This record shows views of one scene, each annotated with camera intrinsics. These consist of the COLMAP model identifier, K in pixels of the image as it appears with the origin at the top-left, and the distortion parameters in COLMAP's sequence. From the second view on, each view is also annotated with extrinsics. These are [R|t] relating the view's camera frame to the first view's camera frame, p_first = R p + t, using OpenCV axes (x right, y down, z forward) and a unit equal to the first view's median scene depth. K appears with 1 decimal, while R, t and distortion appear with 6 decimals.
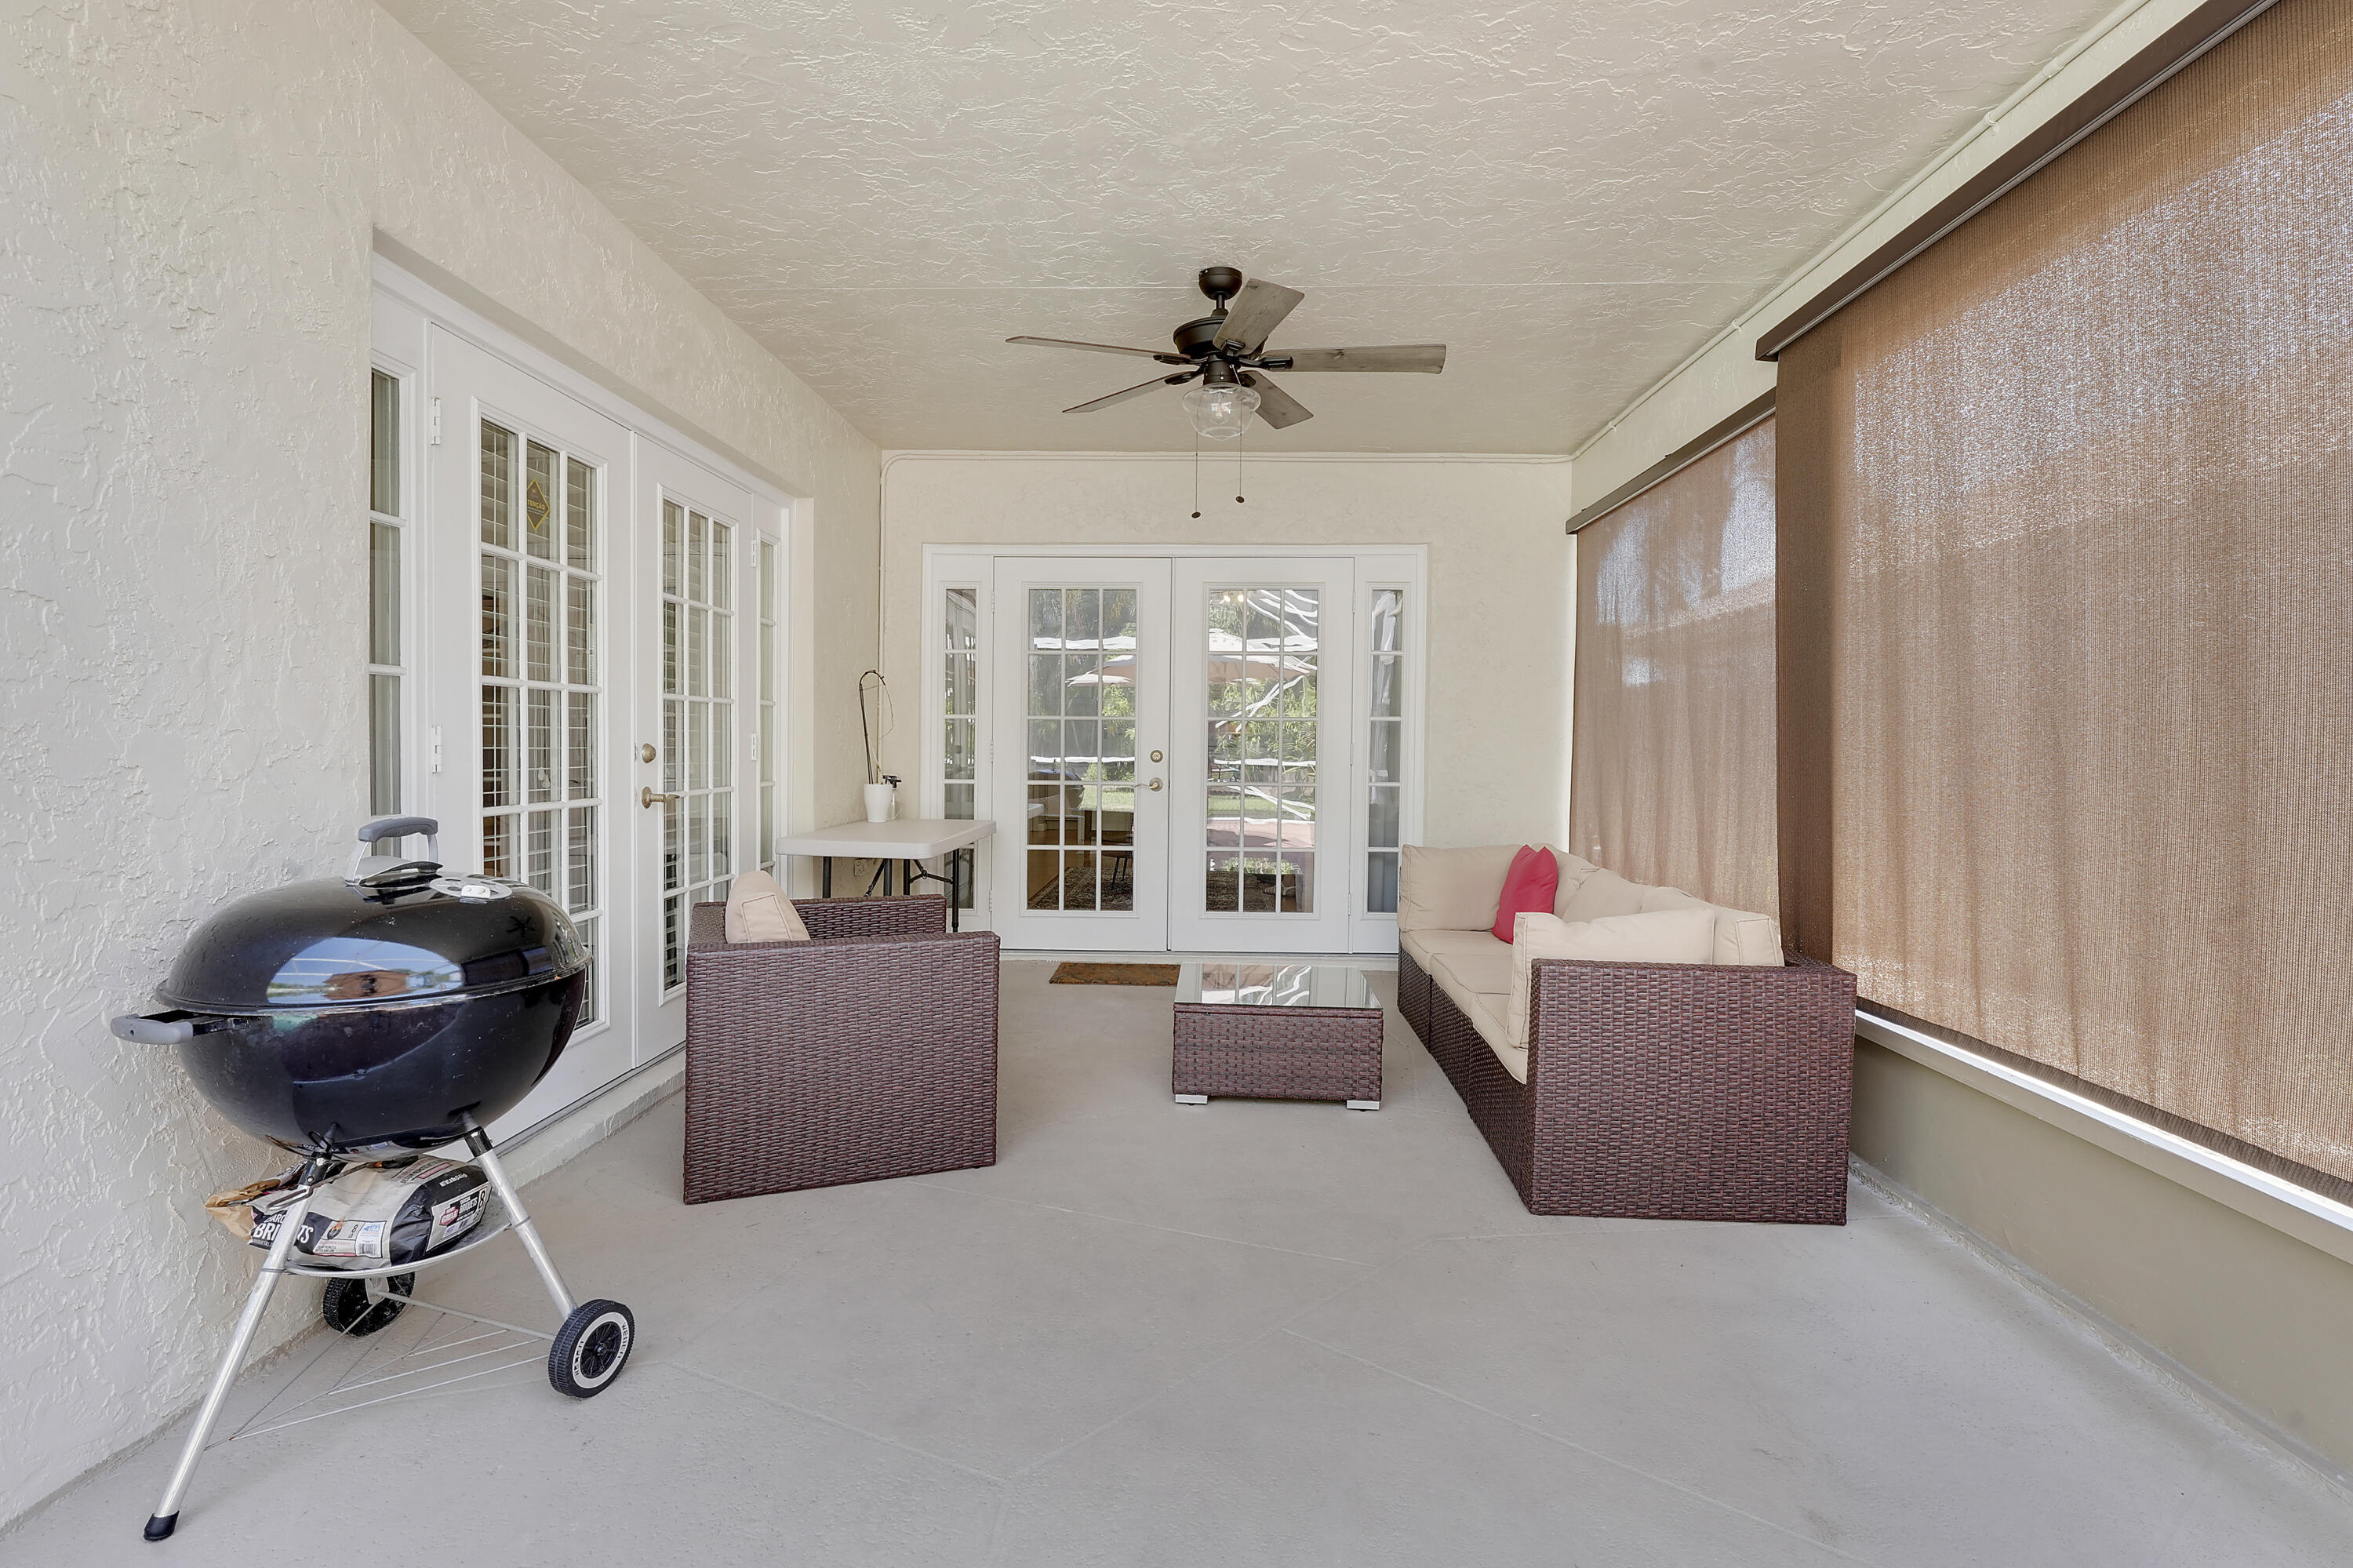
lens RADIAL K [[1074.9, 0, 1184.0], [0, 1074.9, 767.7], [0, 0, 1]] dist [0.003099, 0.000616]
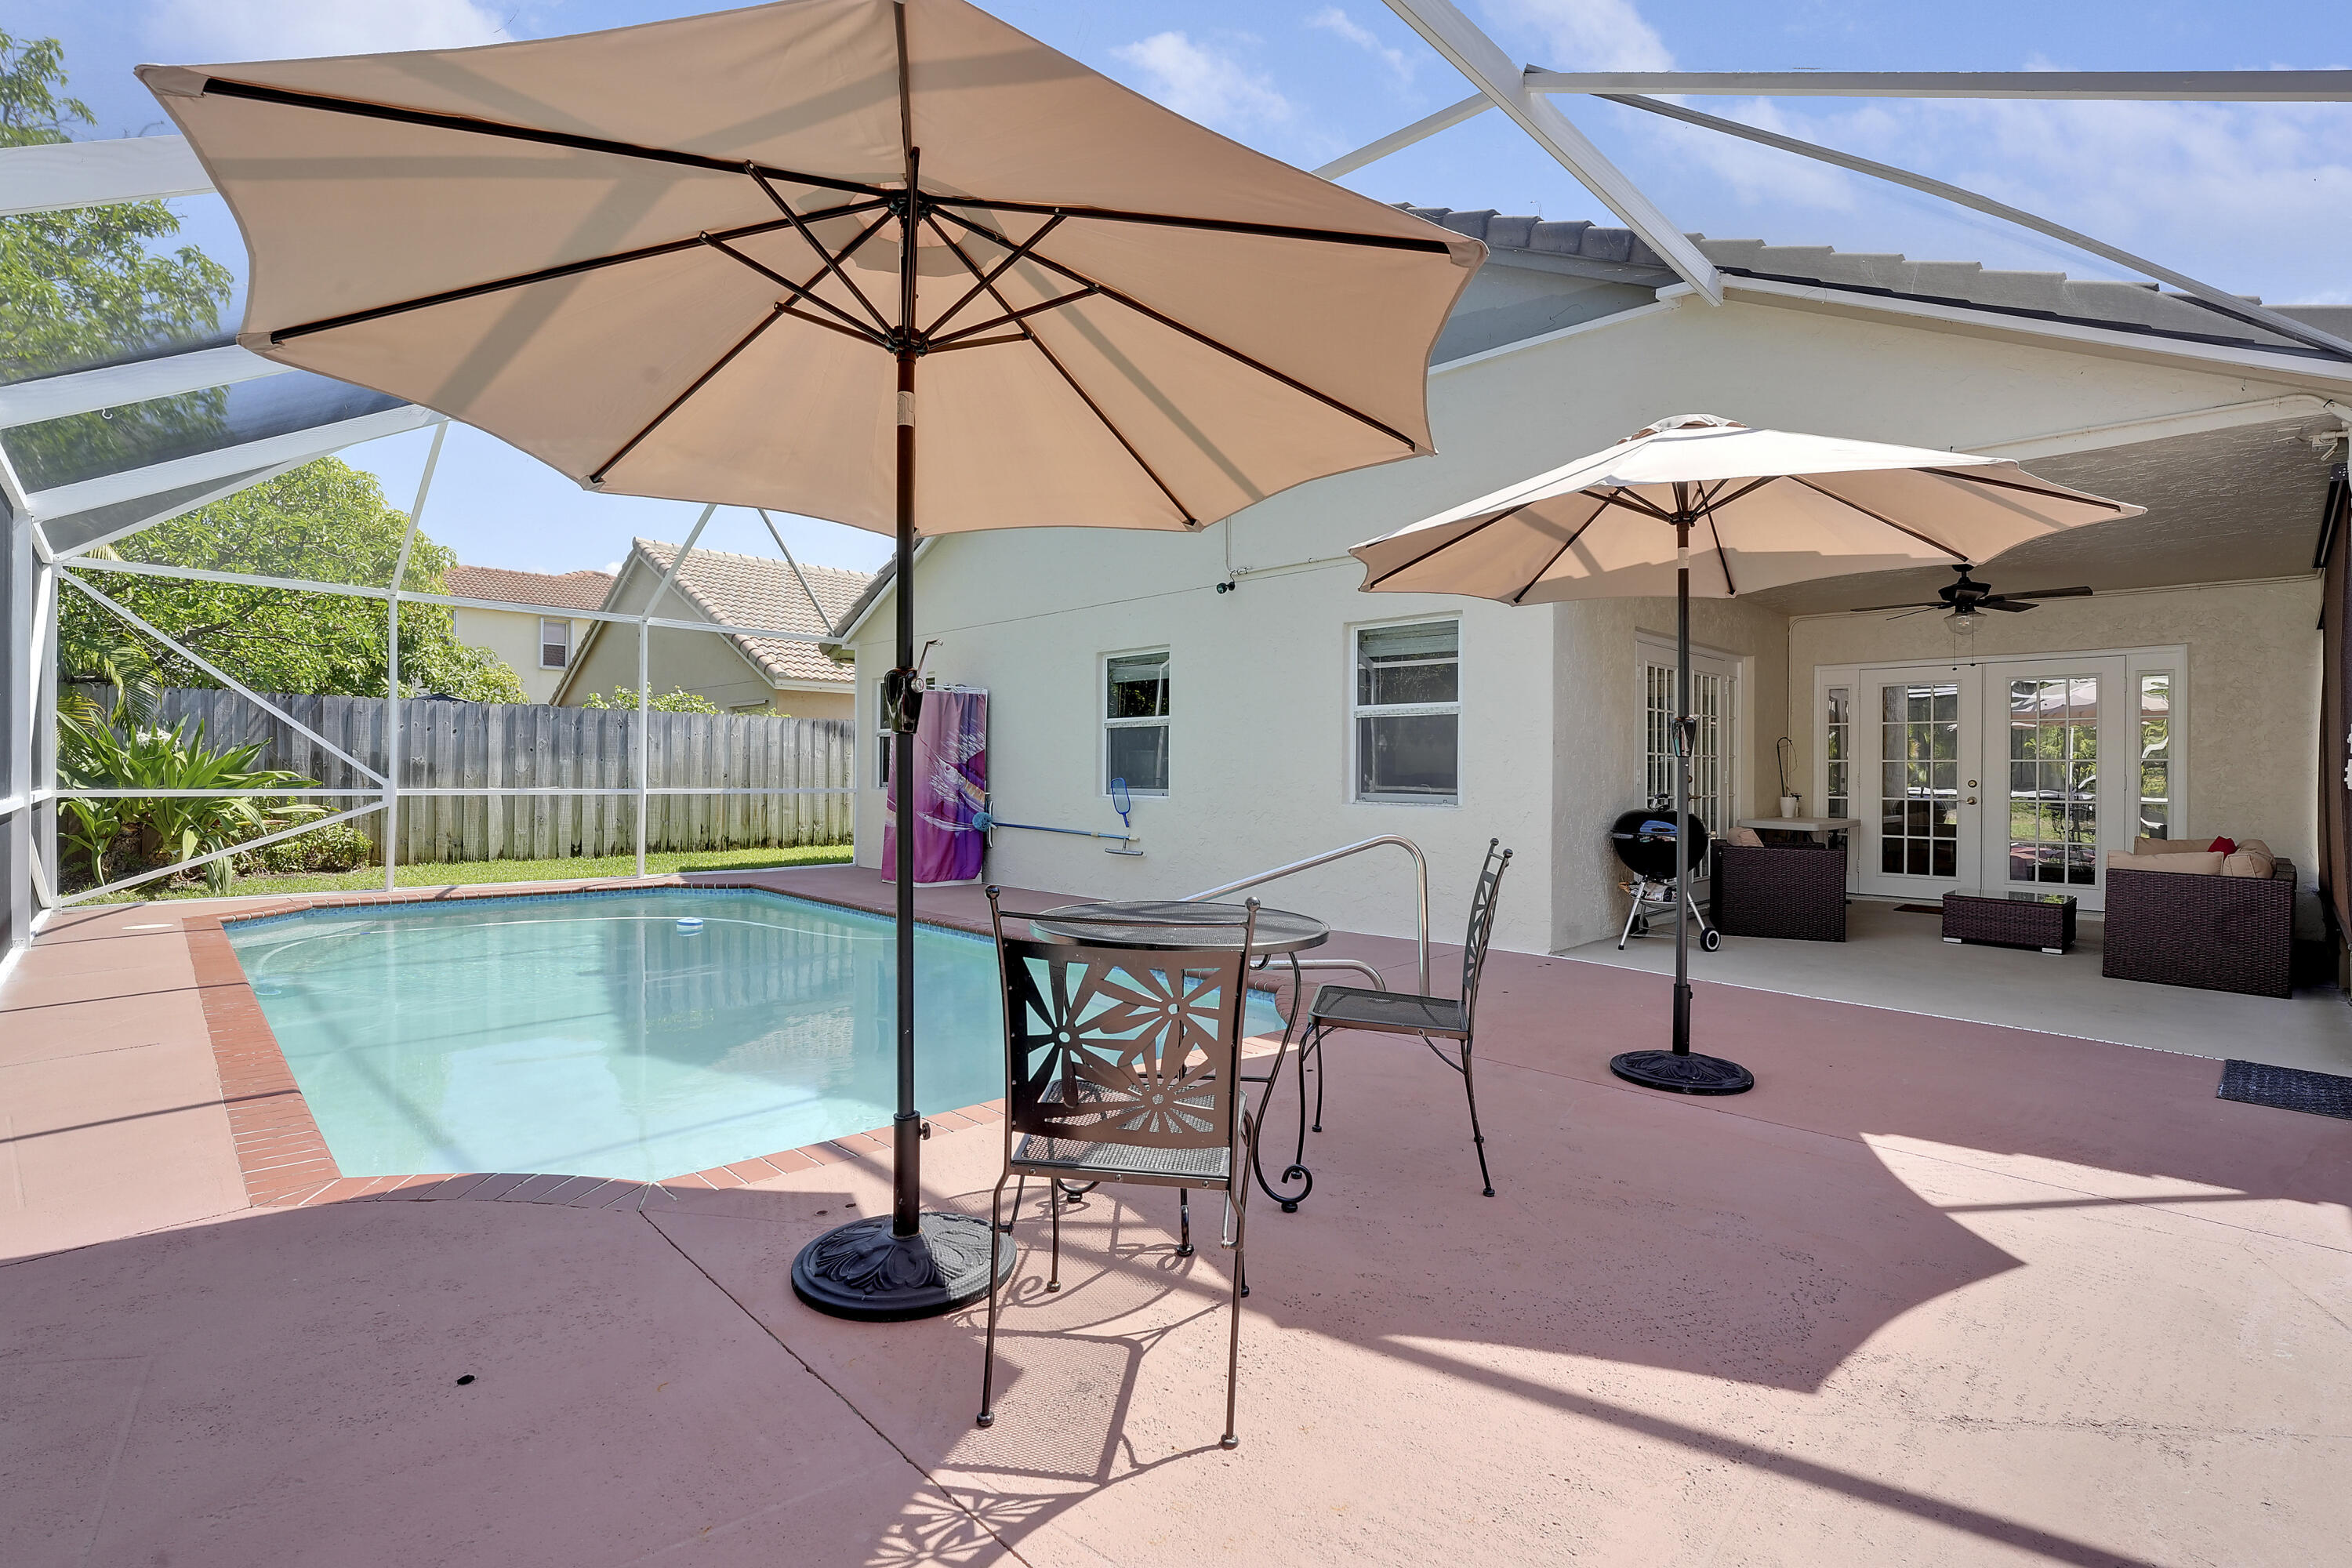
lens RADIAL K [[1074.4, 0, 1198.1], [0, 1074.4, 766.1], [0, 0, 1]] dist [0.003099, 0.000616]
pose [[0.721190, -0.007834, -0.692693, 0.267310], [-0.015763, 0.999492, -0.027716, 0.028056], [0.692558, 0.030907, 0.720700, -1.042138]]
